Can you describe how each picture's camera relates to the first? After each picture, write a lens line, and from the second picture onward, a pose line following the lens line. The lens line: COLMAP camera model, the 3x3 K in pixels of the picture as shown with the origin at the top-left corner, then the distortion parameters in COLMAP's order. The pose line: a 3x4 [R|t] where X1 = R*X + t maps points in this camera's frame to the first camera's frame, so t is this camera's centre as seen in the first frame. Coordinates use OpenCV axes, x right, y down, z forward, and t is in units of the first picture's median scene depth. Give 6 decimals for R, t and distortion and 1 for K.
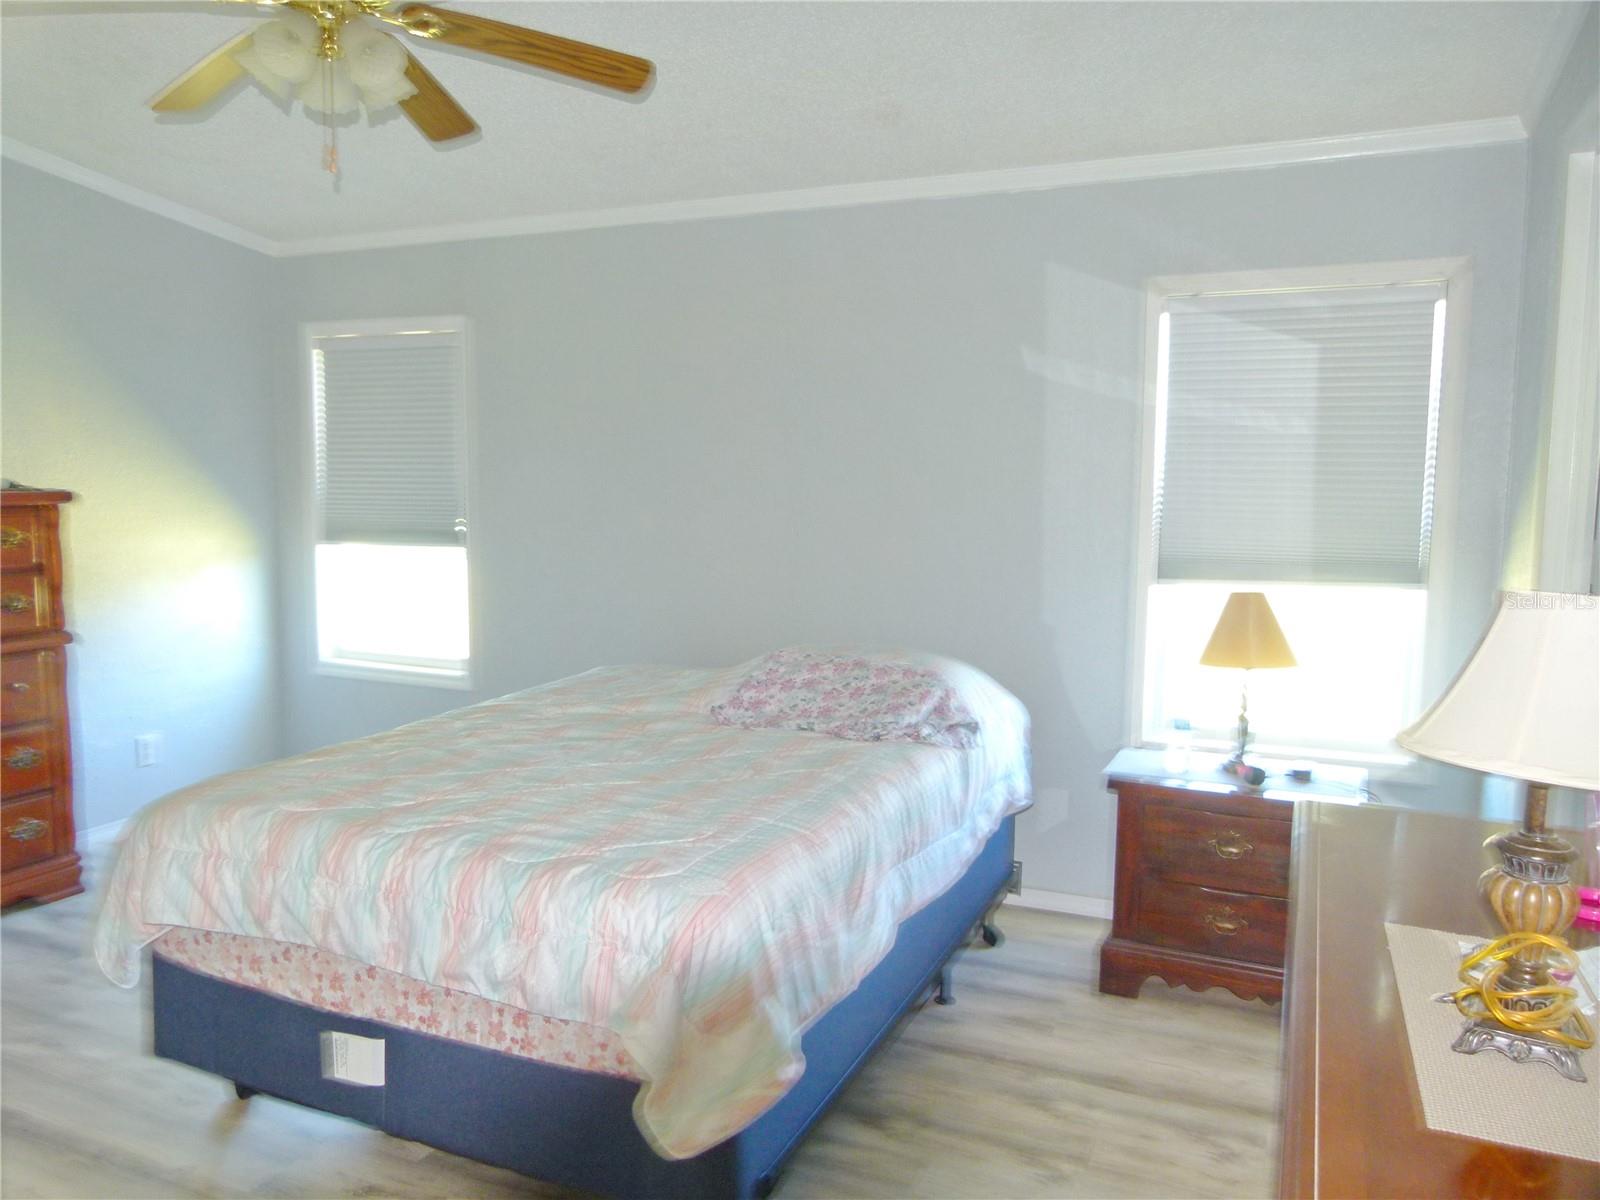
lens RADIAL K [[1206.0, 0, 793.6], [0, 1206.0, 599.8], [0, 0, 1]] dist [-0.045414, 0.041152]
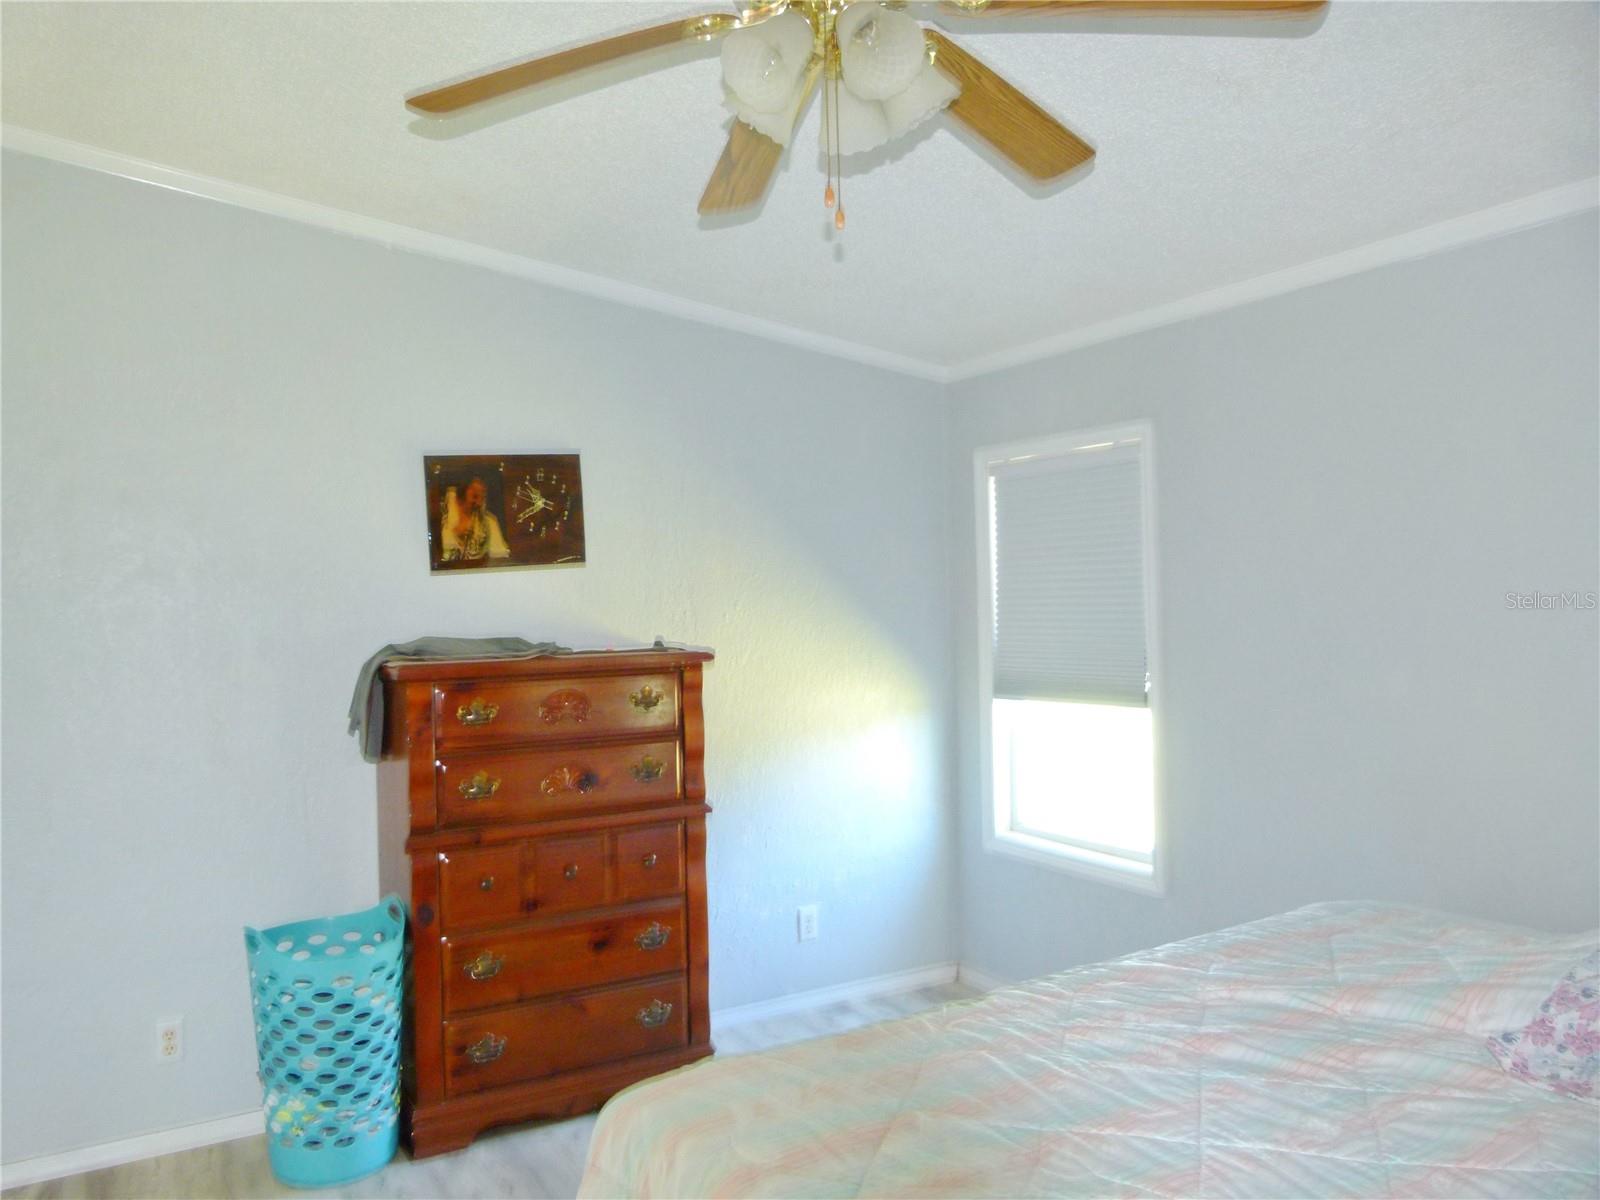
lens RADIAL K [[1206.0, 0, 793.6], [0, 1206.0, 599.8], [0, 0, 1]] dist [-0.045414, 0.041152]
pose [[0.805360, -0.027753, -0.592136, 0.005905], [-0.032488, 0.995336, -0.090837, -0.045923], [0.591895, 0.092394, 0.800702, 0.278095]]
